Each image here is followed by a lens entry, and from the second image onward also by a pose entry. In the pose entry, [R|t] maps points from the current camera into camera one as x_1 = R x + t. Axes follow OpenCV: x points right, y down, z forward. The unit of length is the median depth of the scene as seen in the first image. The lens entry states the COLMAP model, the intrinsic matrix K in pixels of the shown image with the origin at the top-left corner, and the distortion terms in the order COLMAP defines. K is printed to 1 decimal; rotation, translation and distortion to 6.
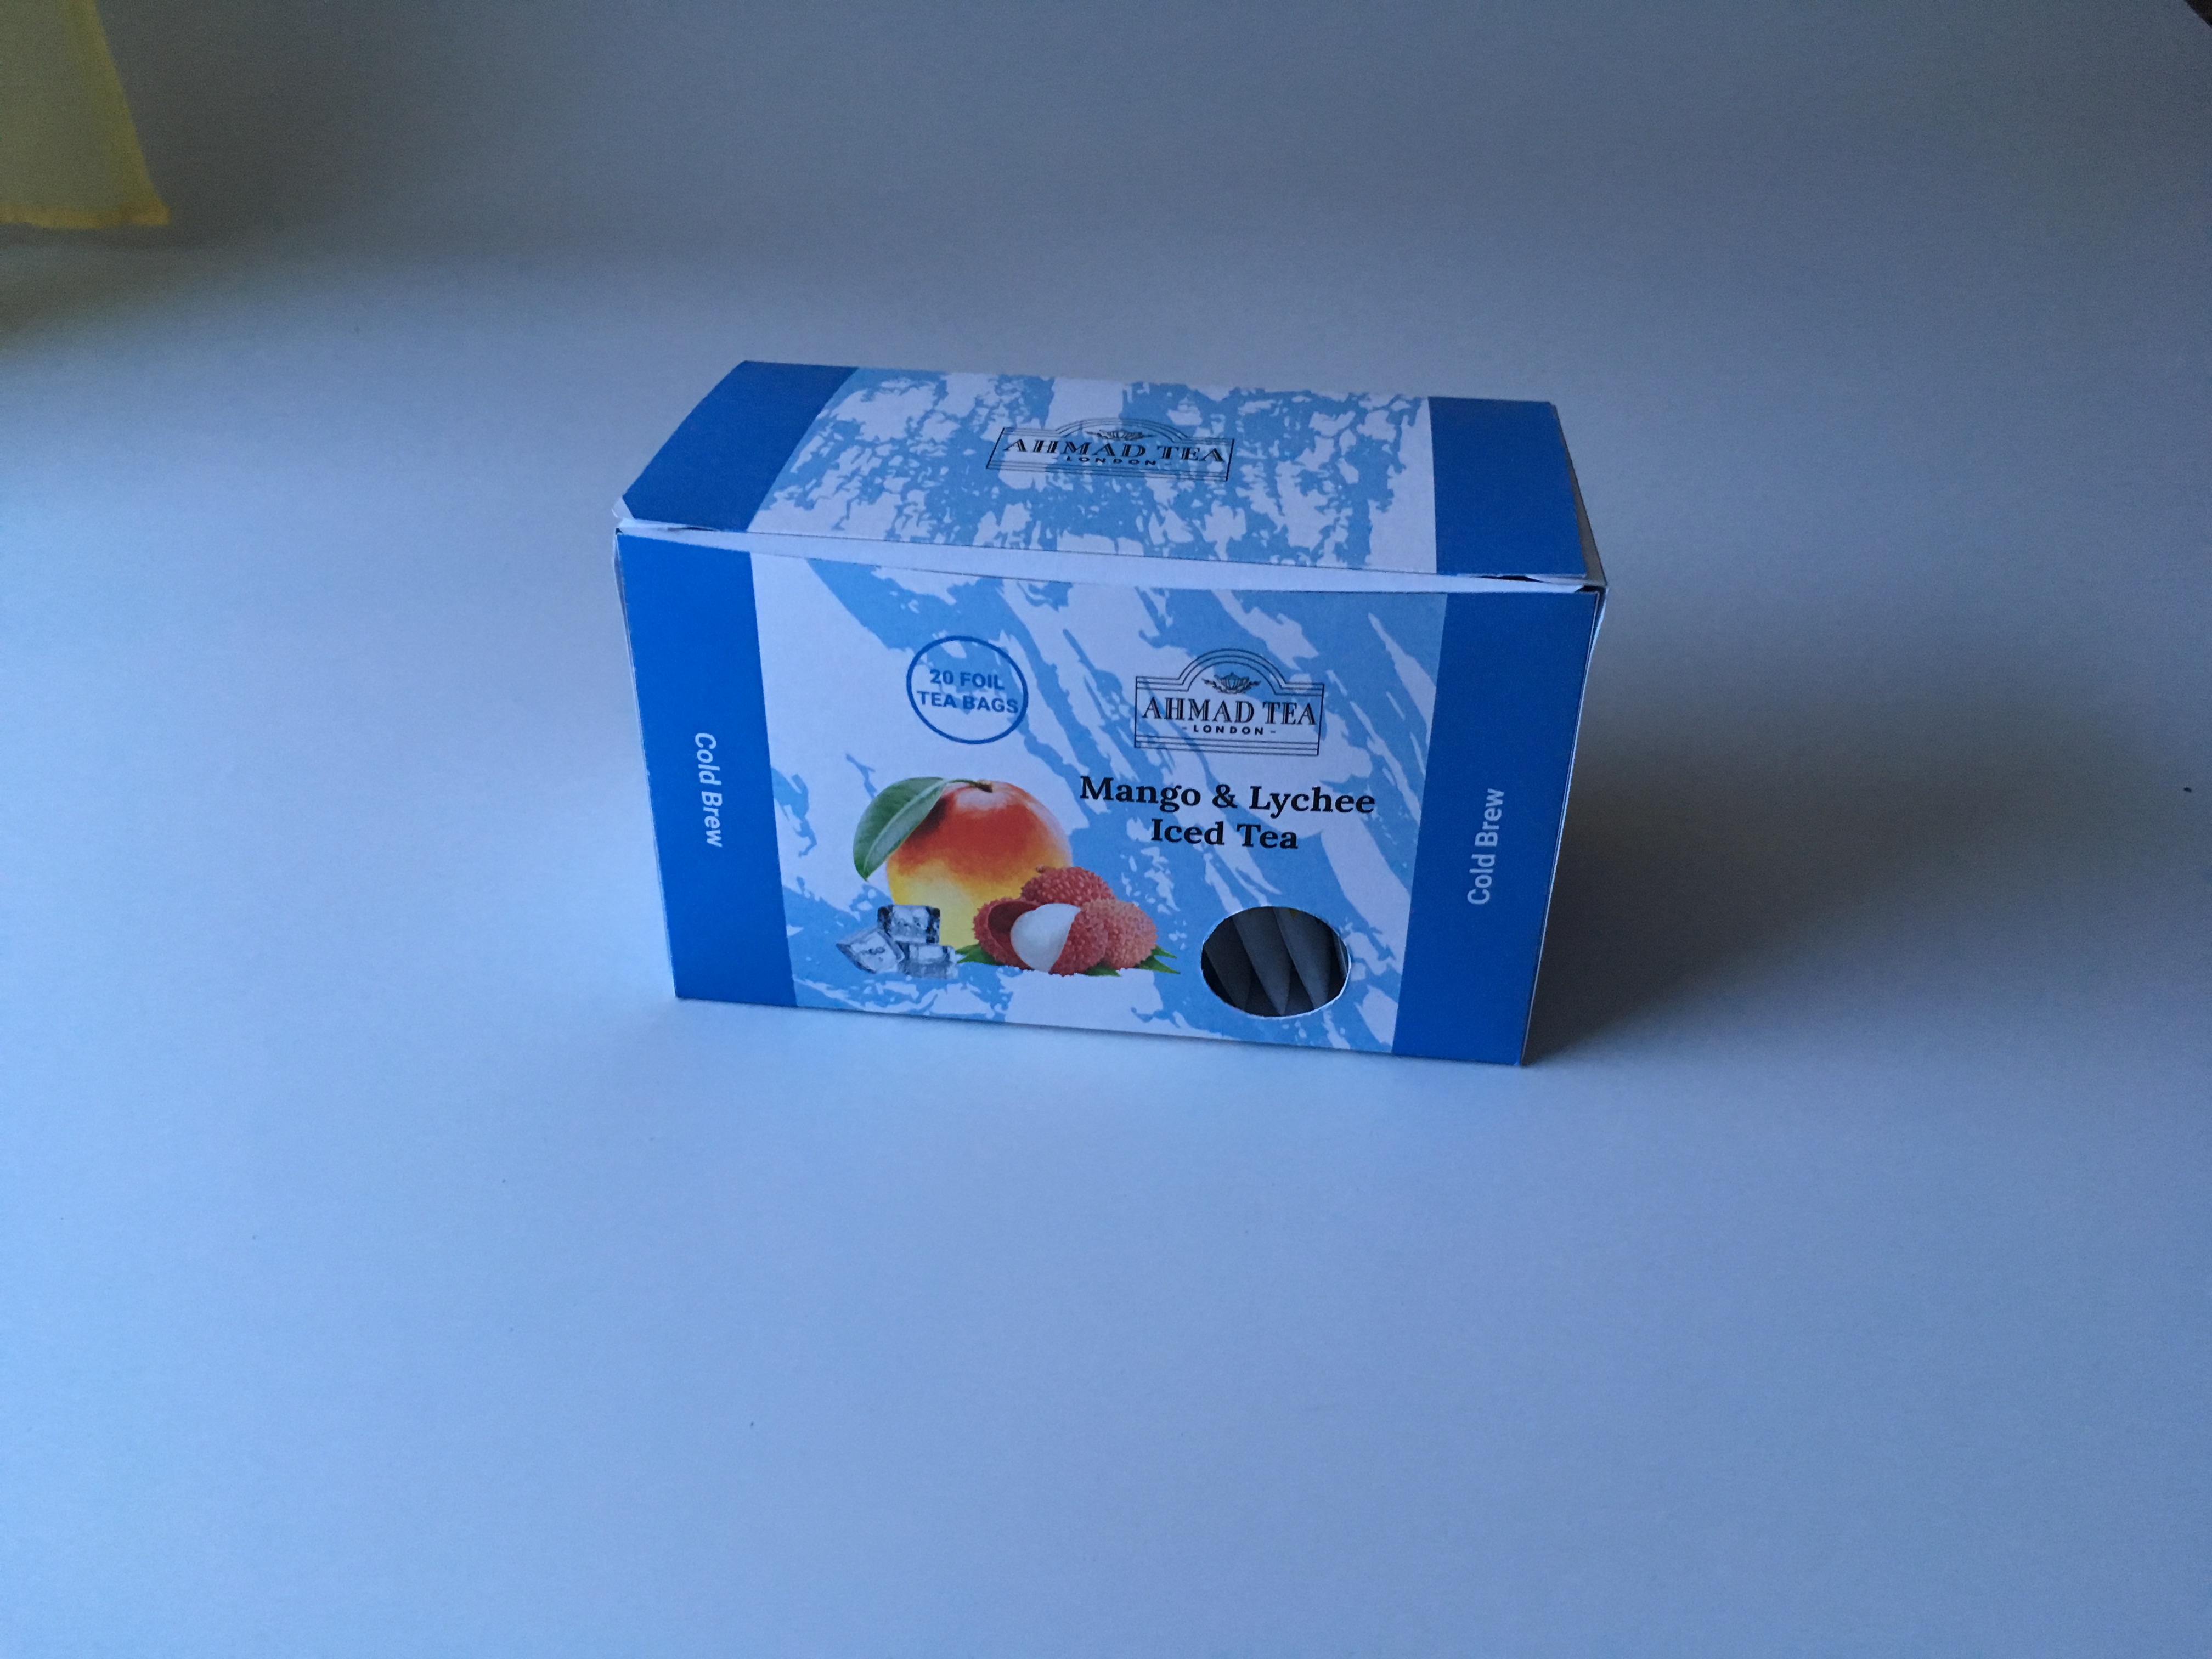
lens RADIAL K [[1965.6, 0, 1094.5], [0, 1965.6, 800.3], [0, 0, 1]] dist [0.037083, 0.002511]
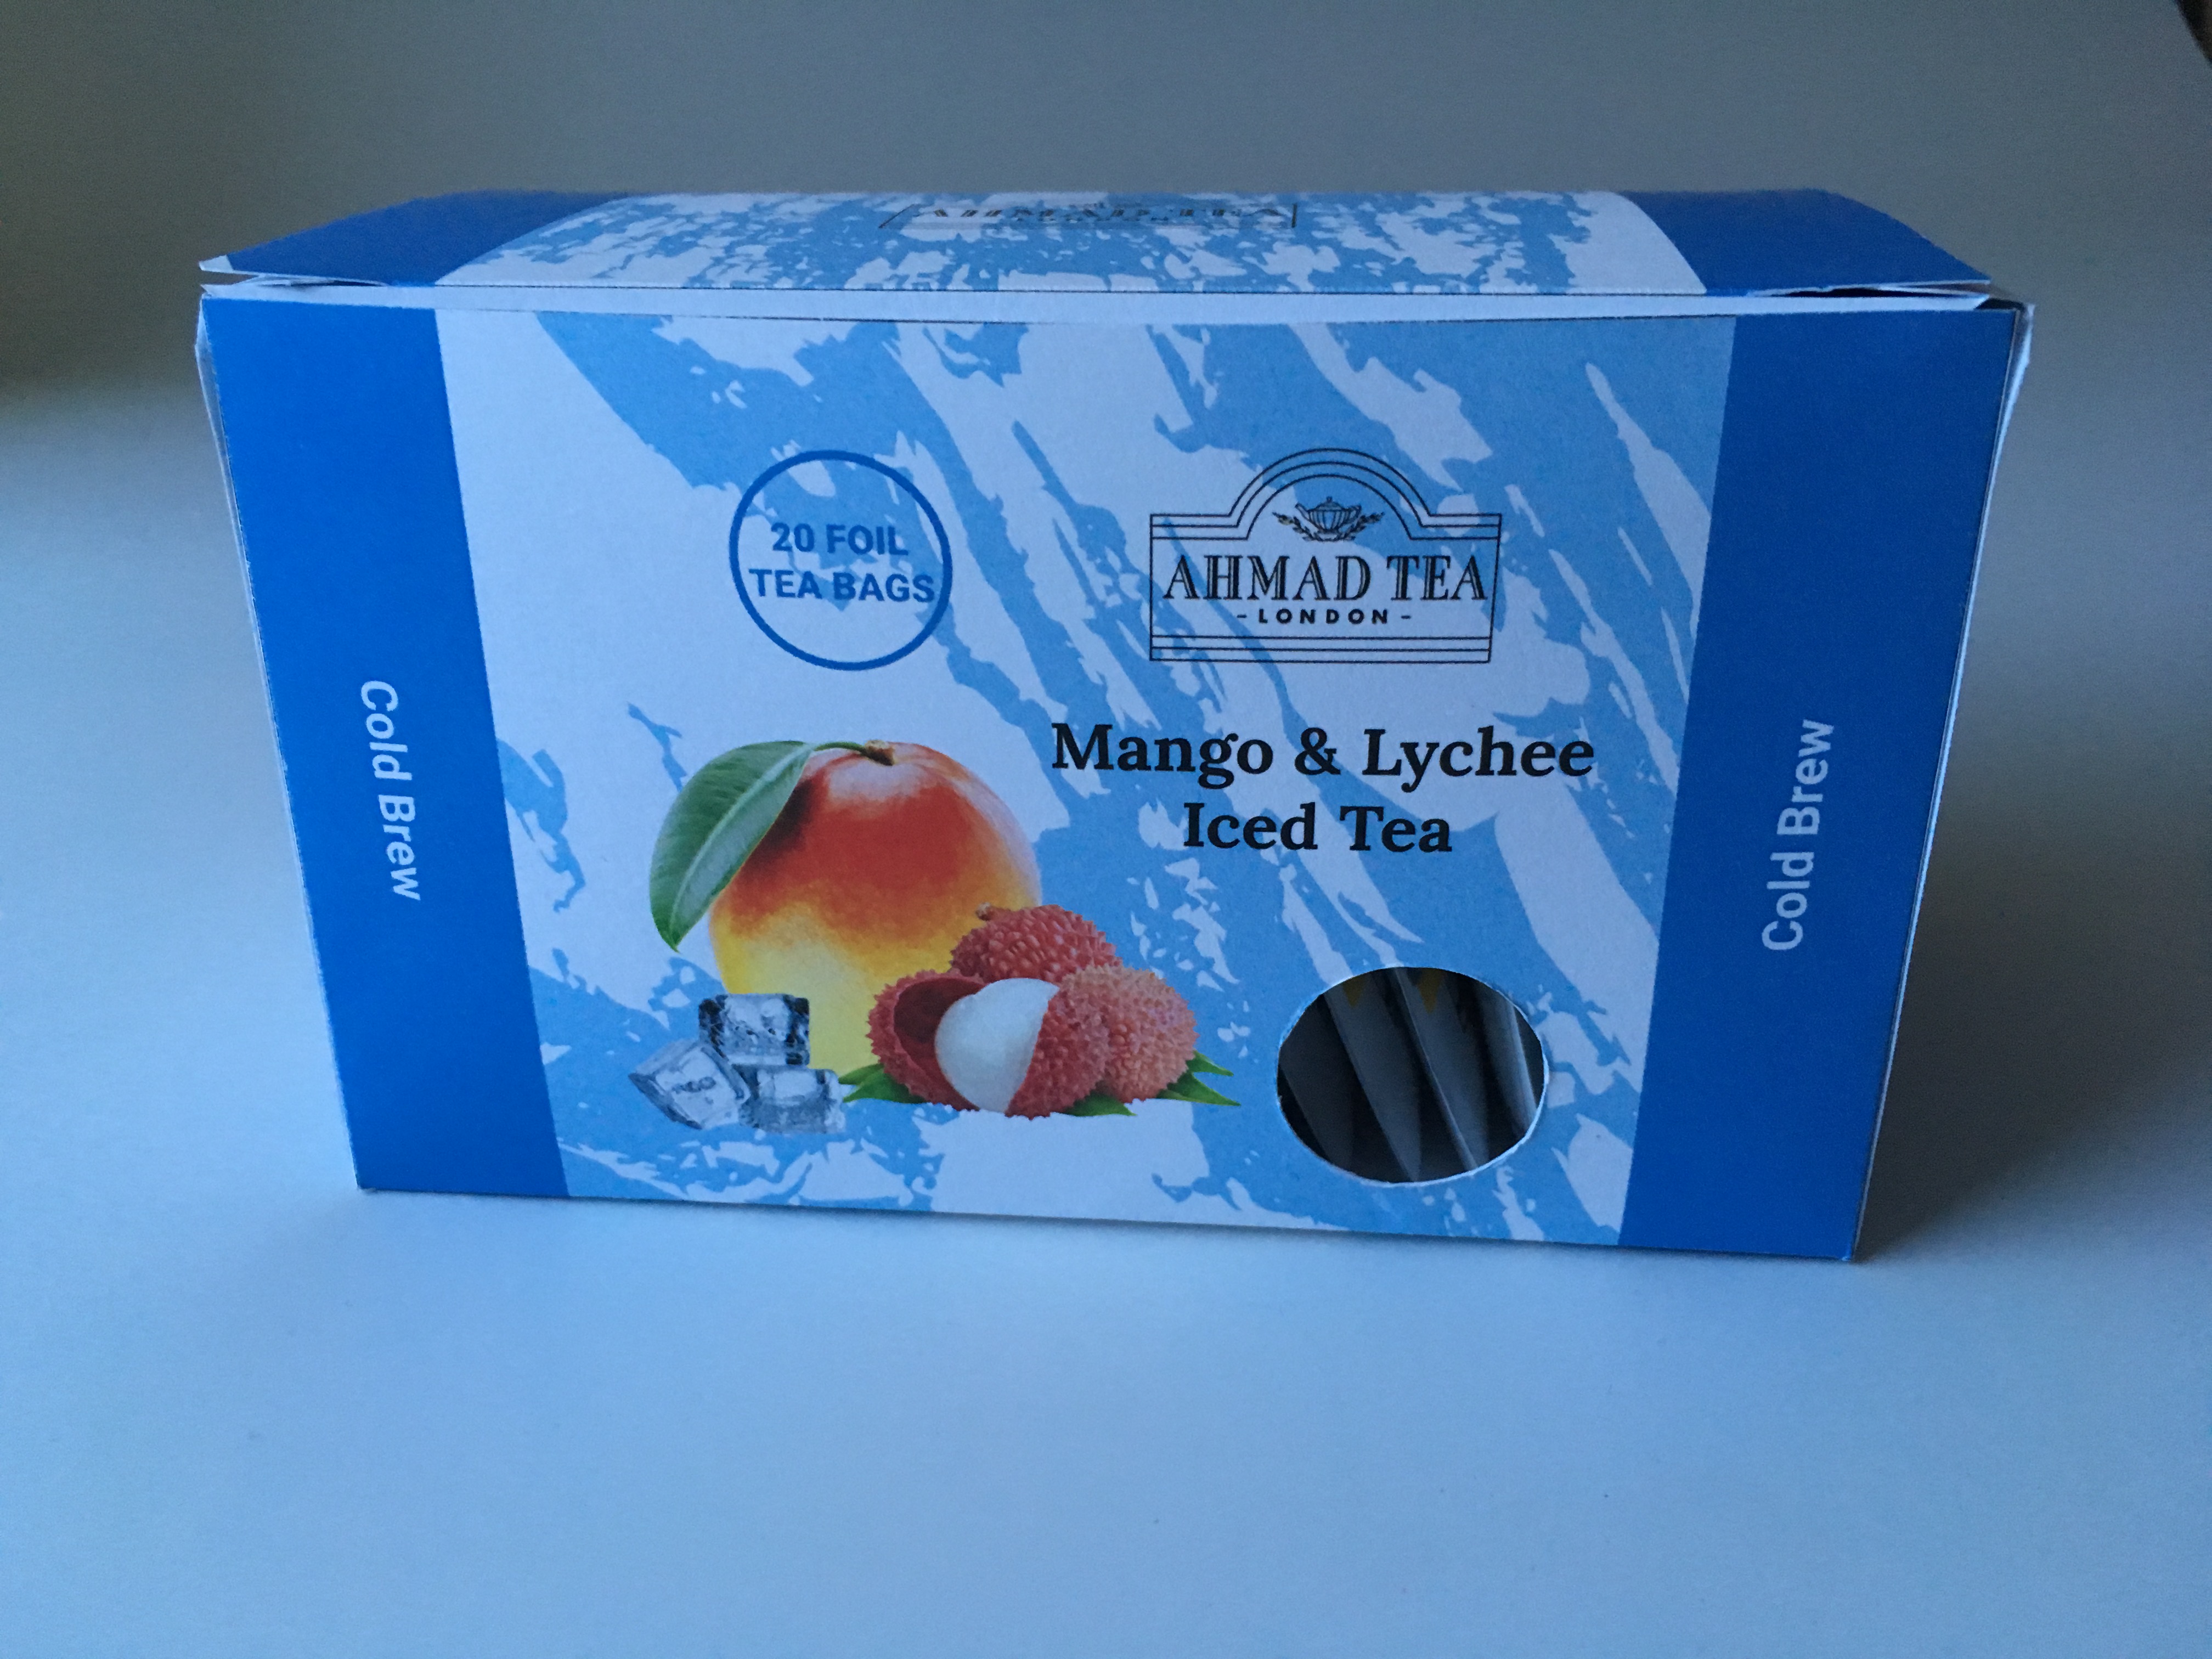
lens RADIAL K [[1965.6, 0, 1094.5], [0, 1965.6, 800.3], [0, 0, 1]] dist [0.037083, 0.002511]
pose [[0.999587, -0.025253, 0.013711, -0.003404], [0.027067, 0.987663, -0.154237, 0.093136], [-0.009647, 0.154544, 0.987939, 0.460127]]
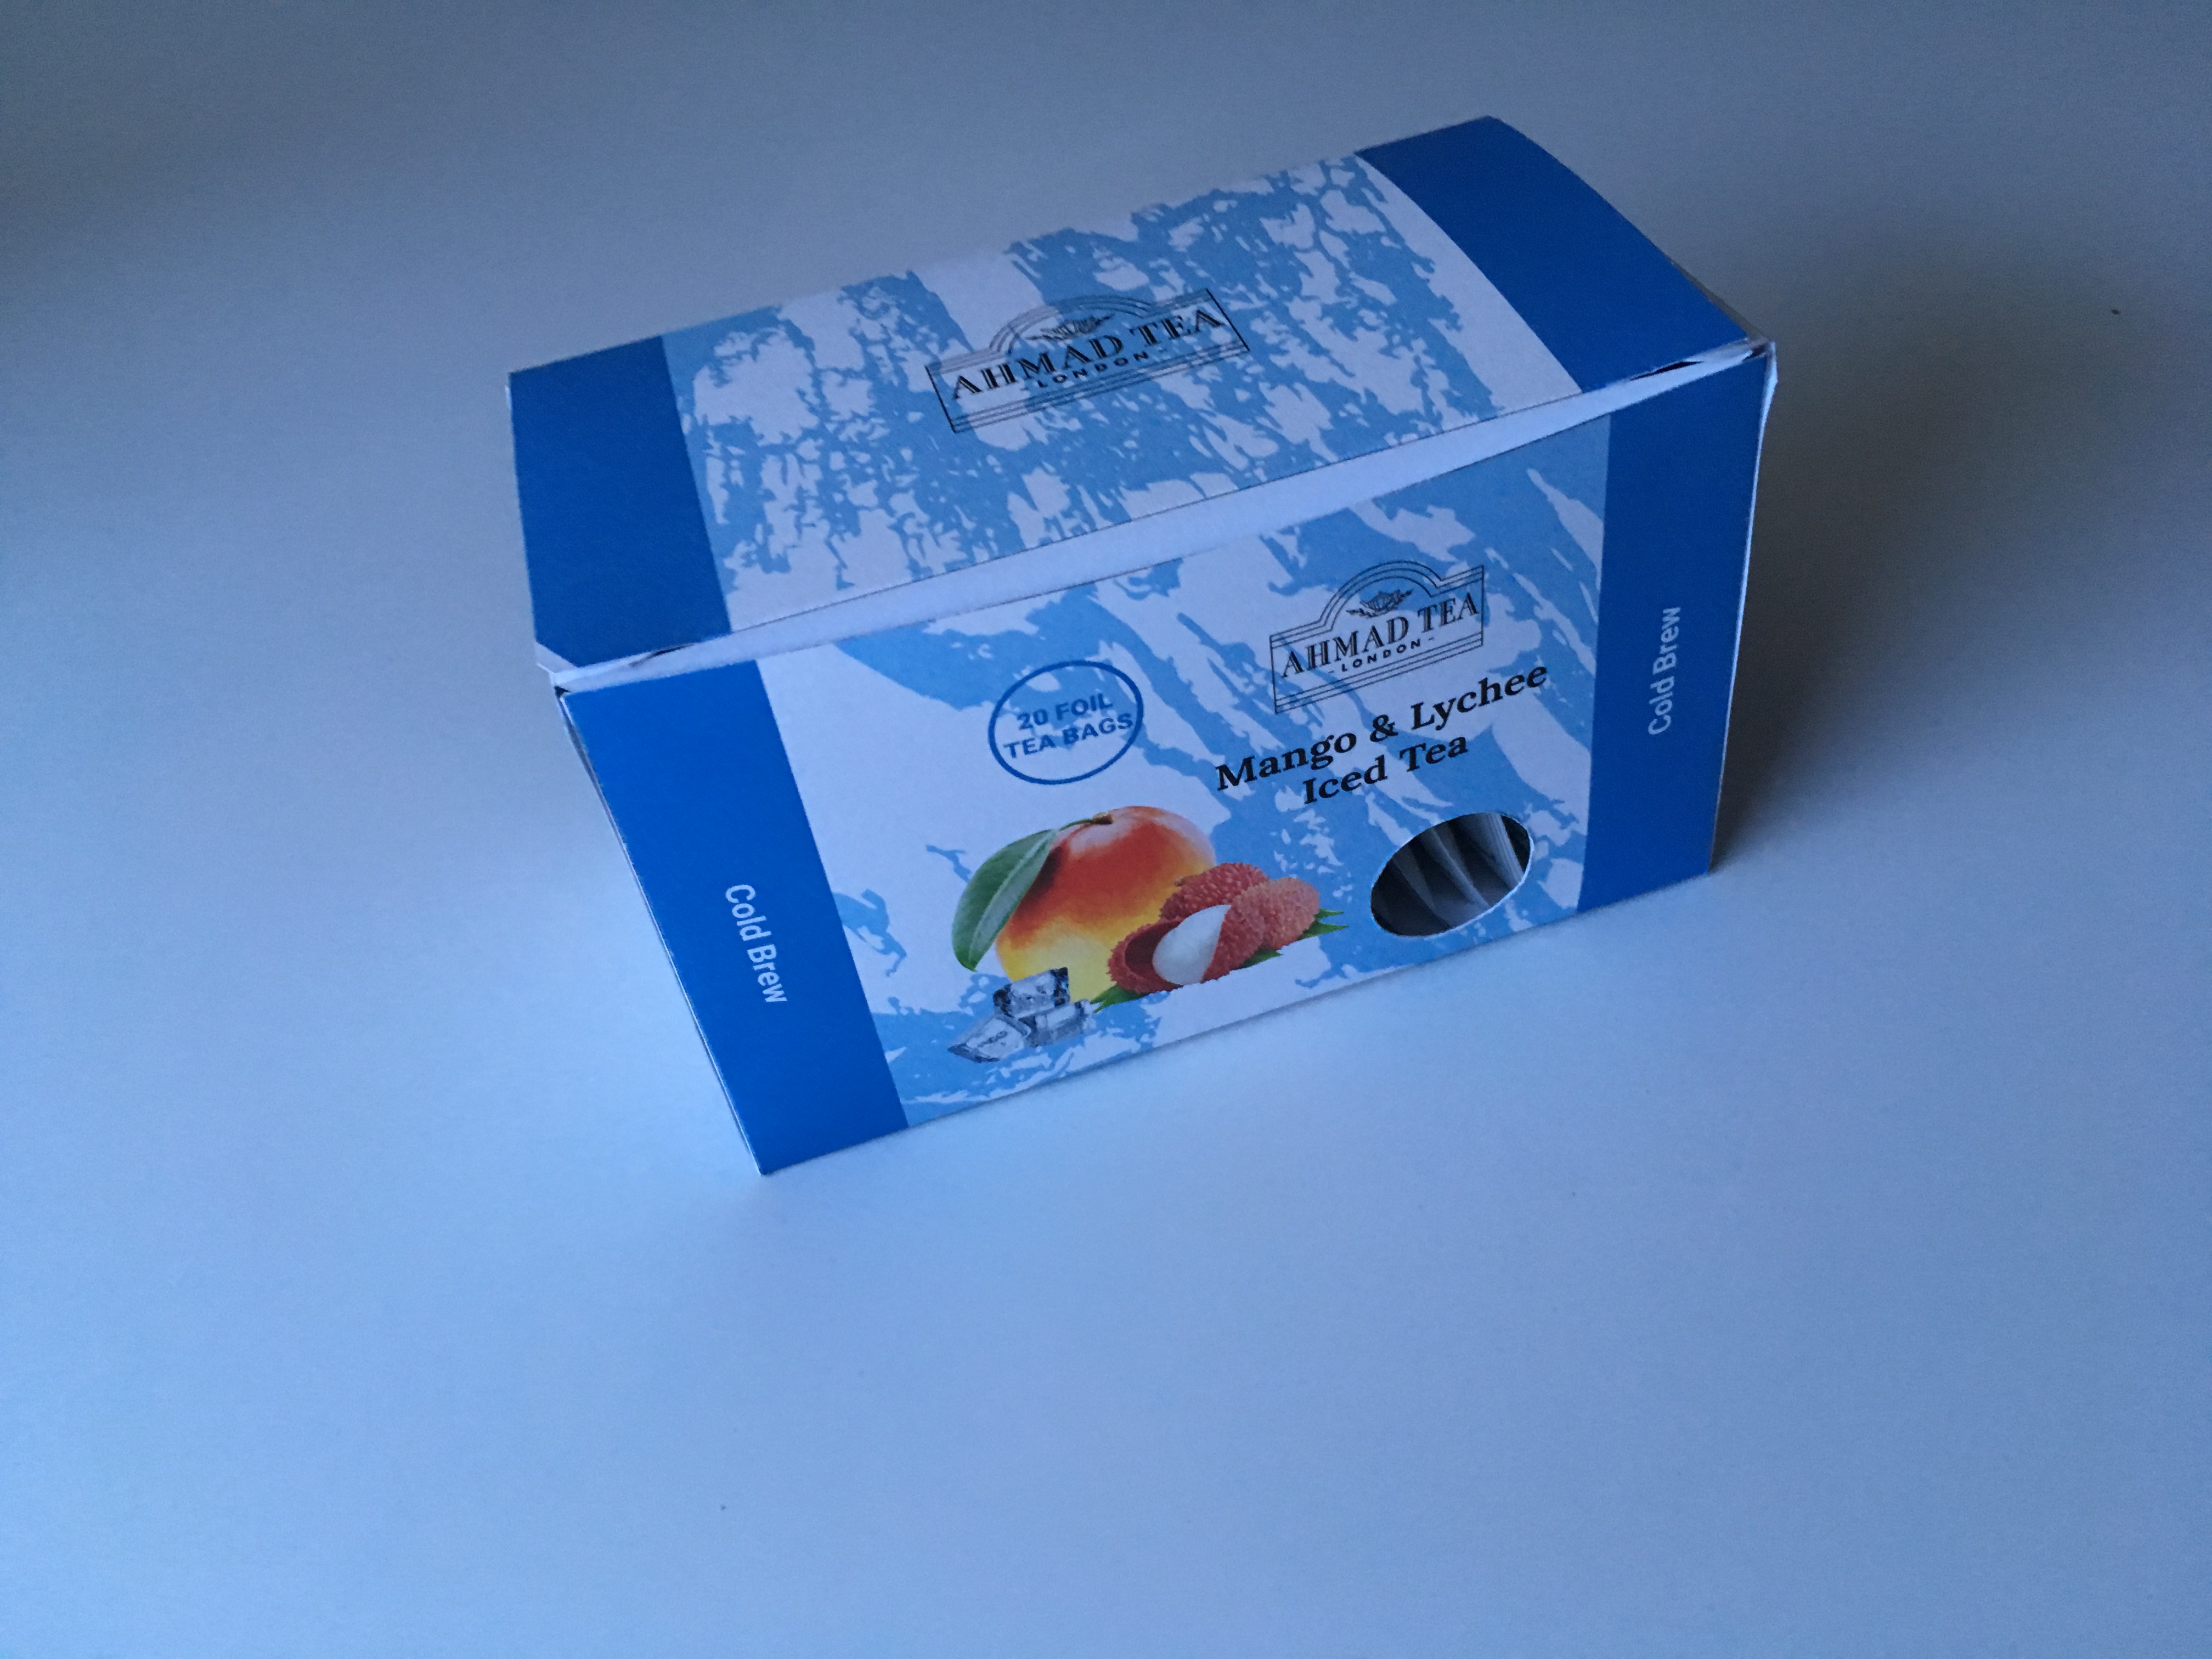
lens RADIAL K [[1965.6, 0, 1094.5], [0, 1965.6, 800.3], [0, 0, 1]] dist [0.037083, 0.002511]
pose [[0.910266, -0.364049, 0.197192, -0.215122], [0.327690, 0.924592, 0.194289, -0.171940], [-0.253053, -0.112237, 0.960920, 0.236177]]
